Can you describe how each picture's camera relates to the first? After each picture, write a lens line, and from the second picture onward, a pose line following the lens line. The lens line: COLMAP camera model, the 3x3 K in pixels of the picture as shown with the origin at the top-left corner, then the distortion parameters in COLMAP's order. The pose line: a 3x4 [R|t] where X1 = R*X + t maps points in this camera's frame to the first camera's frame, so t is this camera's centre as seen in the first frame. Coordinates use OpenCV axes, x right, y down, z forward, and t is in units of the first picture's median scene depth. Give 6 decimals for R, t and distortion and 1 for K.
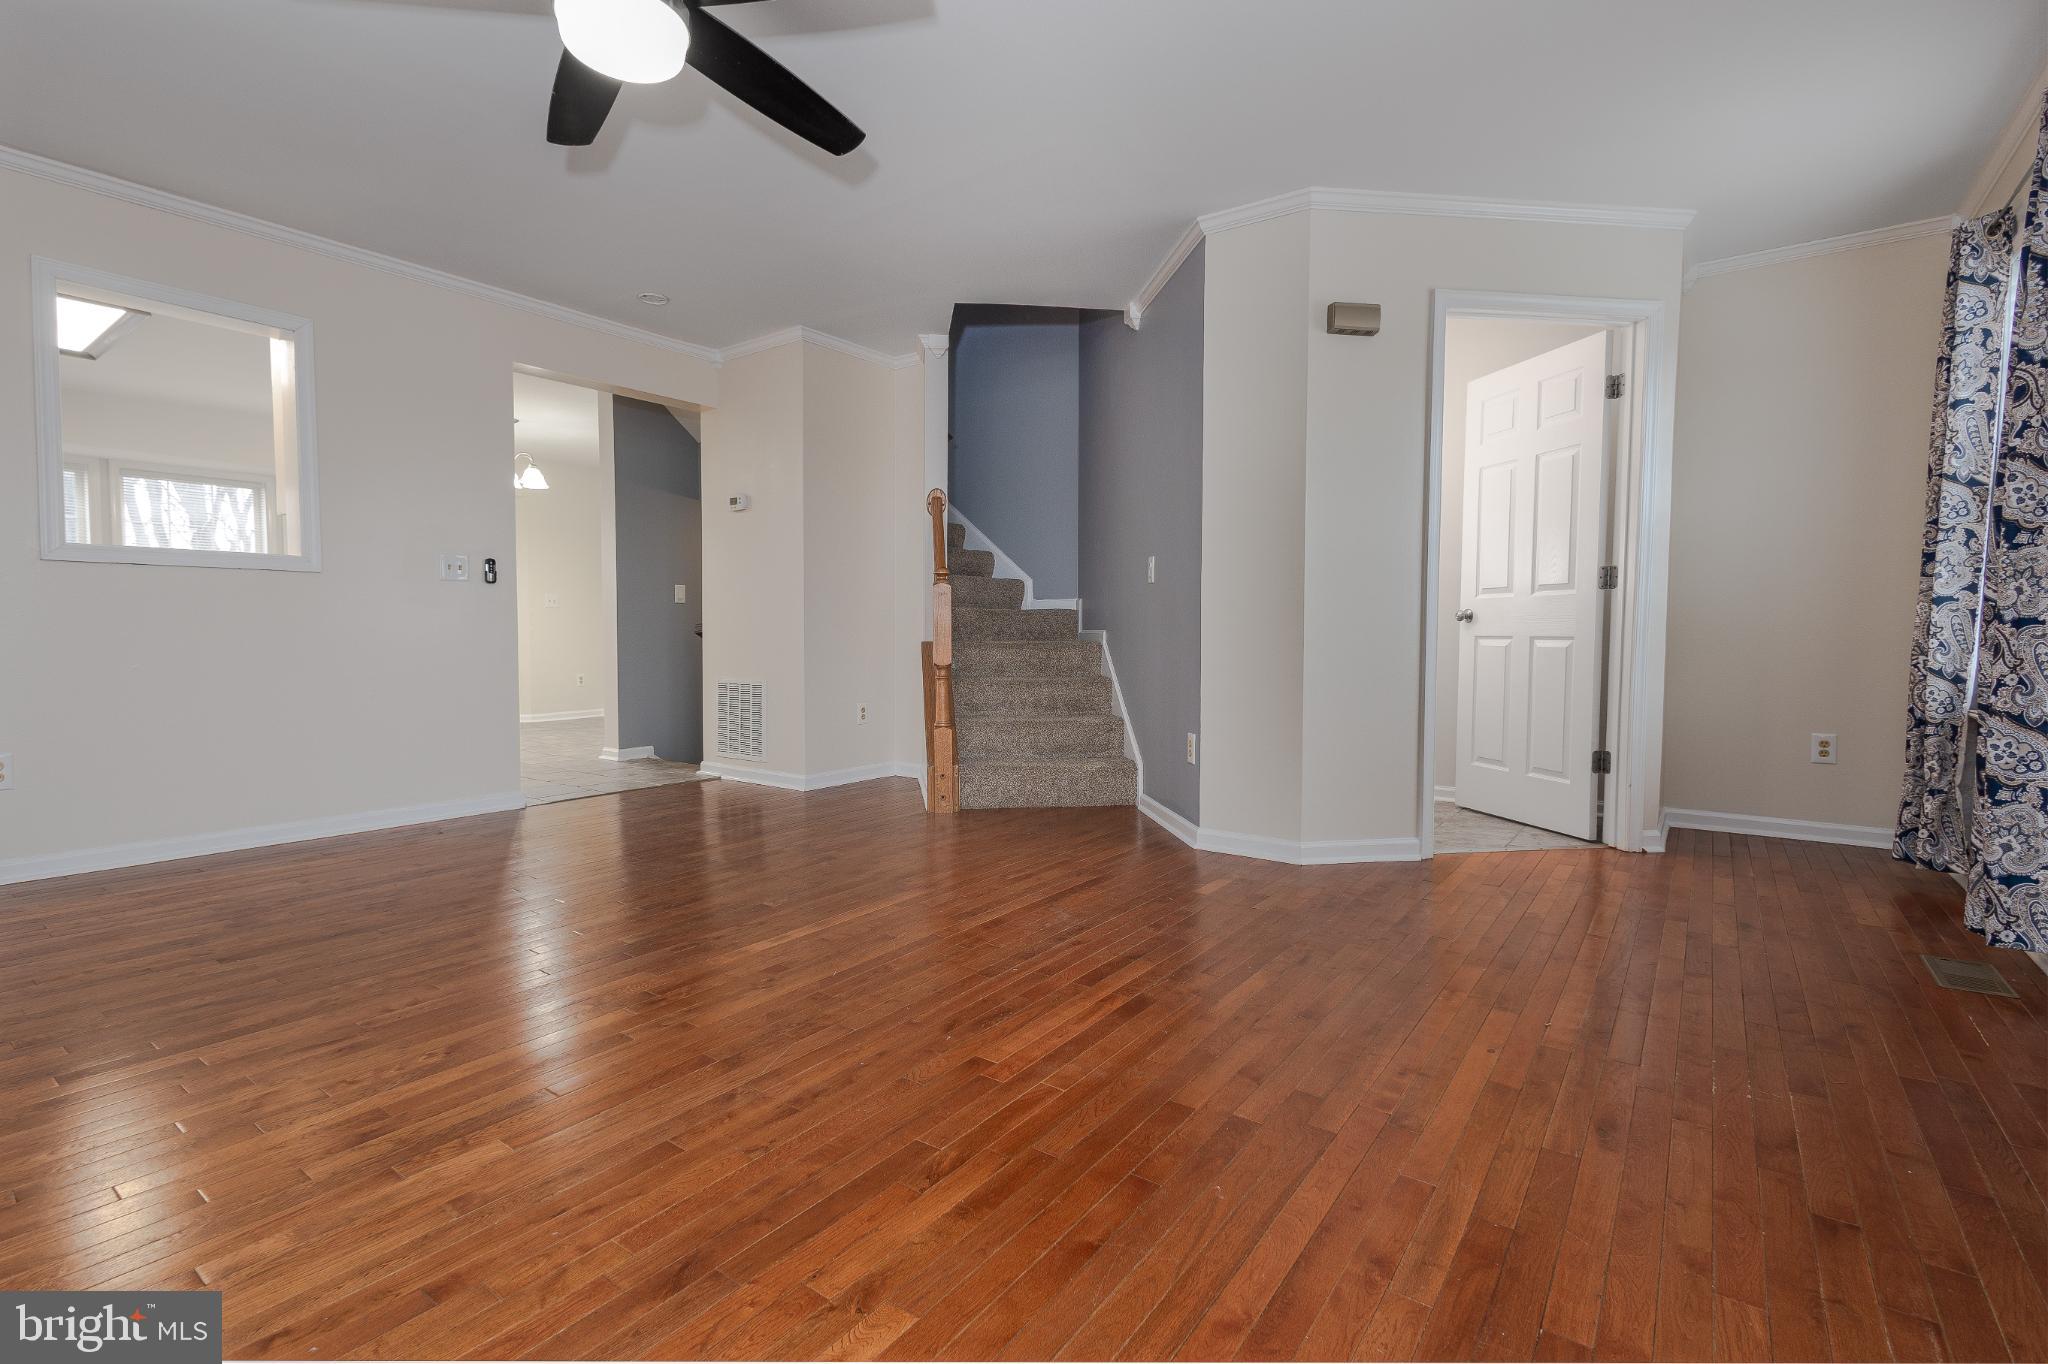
lens RADIAL K [[952.4, 0, 1028.1], [0, 952.4, 683.0], [0, 0, 1]] dist [0.003192, -0.000713]
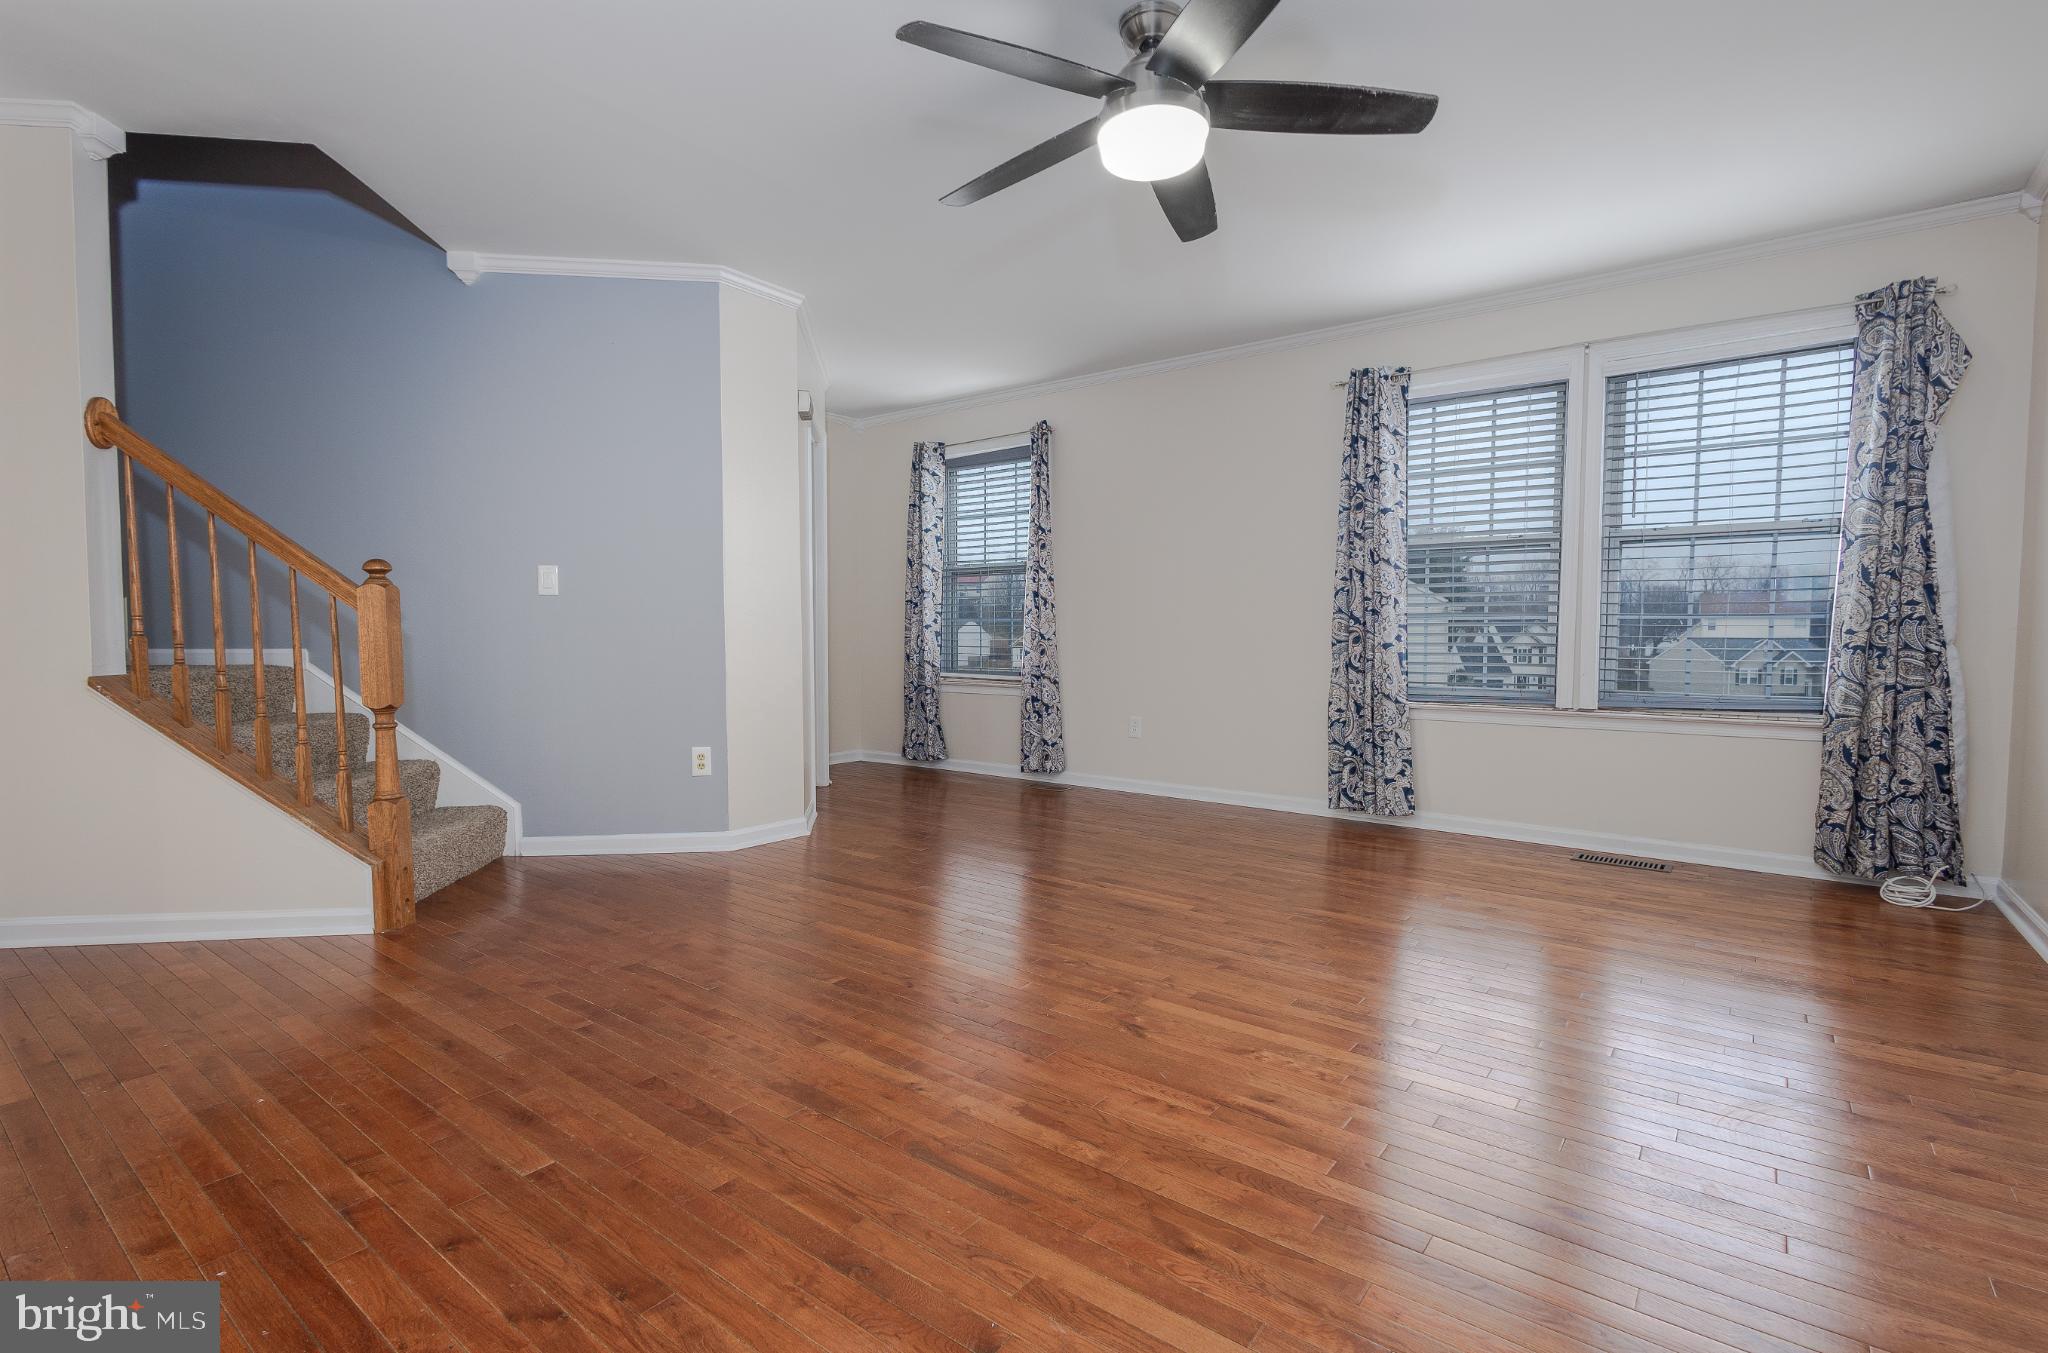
lens RADIAL K [[952.4, 0, 1030.9], [0, 952.4, 680.7], [0, 0, 1]] dist [0.003192, -0.000713]
pose [[0.018792, -0.049620, 0.998591, -1.435926], [0.054588, 0.997329, 0.048530, -0.084585], [-0.998332, 0.053599, 0.021450, 1.033429]]
